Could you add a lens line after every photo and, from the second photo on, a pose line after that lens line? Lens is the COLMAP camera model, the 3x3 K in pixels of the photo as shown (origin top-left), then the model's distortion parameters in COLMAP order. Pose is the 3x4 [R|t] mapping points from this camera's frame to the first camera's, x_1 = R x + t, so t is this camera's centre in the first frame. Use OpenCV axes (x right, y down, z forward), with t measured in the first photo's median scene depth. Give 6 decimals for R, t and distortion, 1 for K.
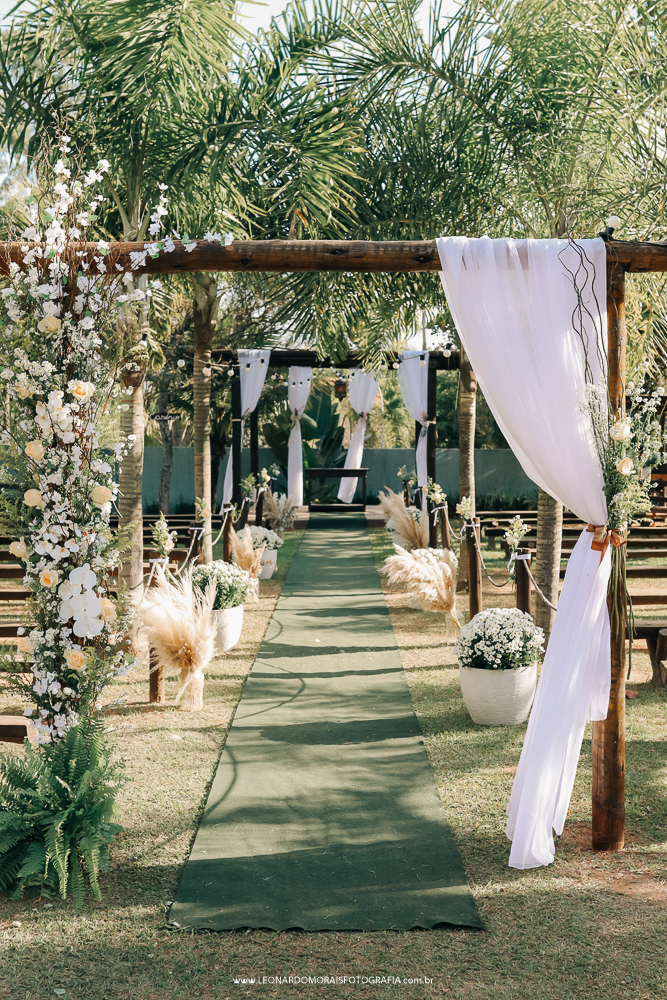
lens RADIAL K [[1115.5, 0, 300.1], [0, 1115.5, 470.9], [0, 0, 1]] dist [-0.016826, 0.000000]
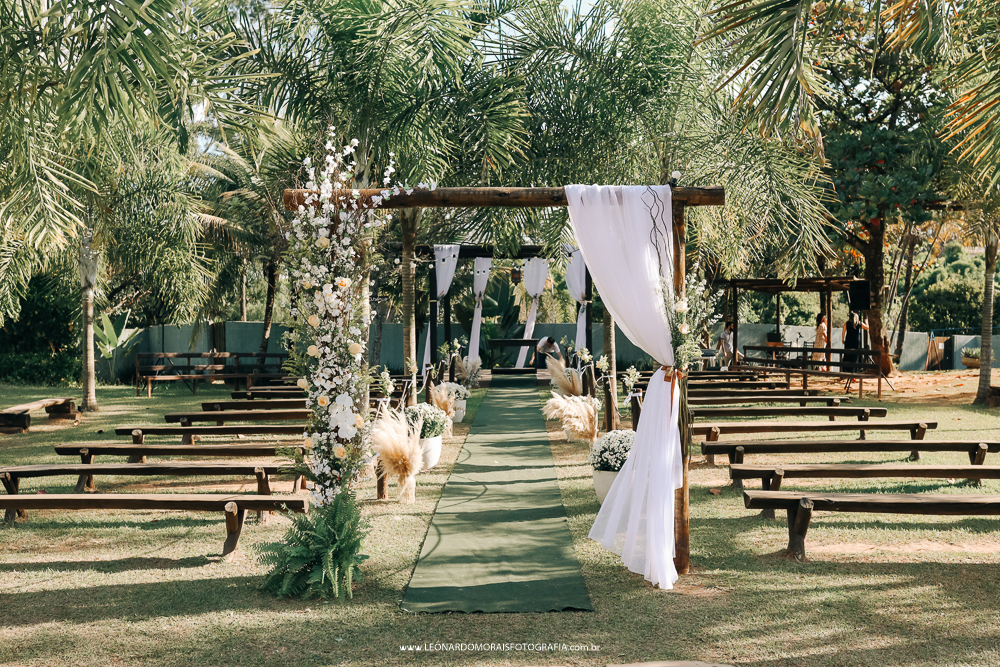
lens RADIAL K [[1007.2, 0, 500.8], [0, 1007.2, 333.7], [0, 0, 1]] dist [-0.058572, 0.000000]
pose [[0.999877, -0.007475, 0.013809, 0.008686], [0.007647, 0.999893, -0.012452, 0.016566], [-0.013714, 0.012556, 0.999827, -0.374819]]
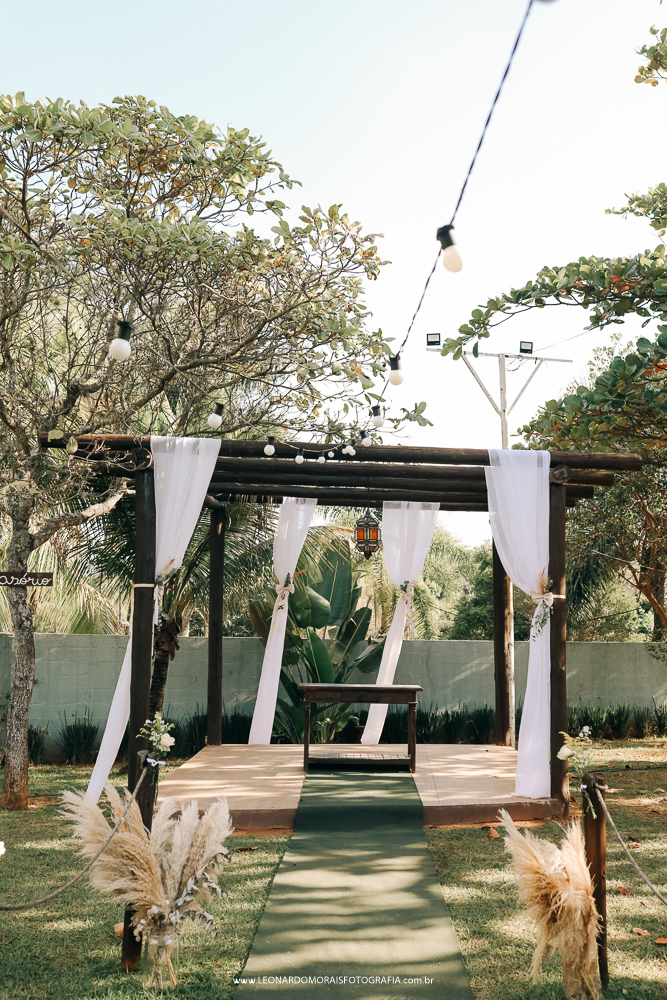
lens RADIAL K [[1007.2, 0, 333.7], [0, 1007.2, 500.5], [0, 0, 1]] dist [-0.058572, 0.000000]
pose [[0.999899, 0.011422, 0.008406, 0.047502], [-0.010039, 0.988725, -0.149405, -0.052397], [-0.010017, 0.149305, 0.988740, 1.594981]]
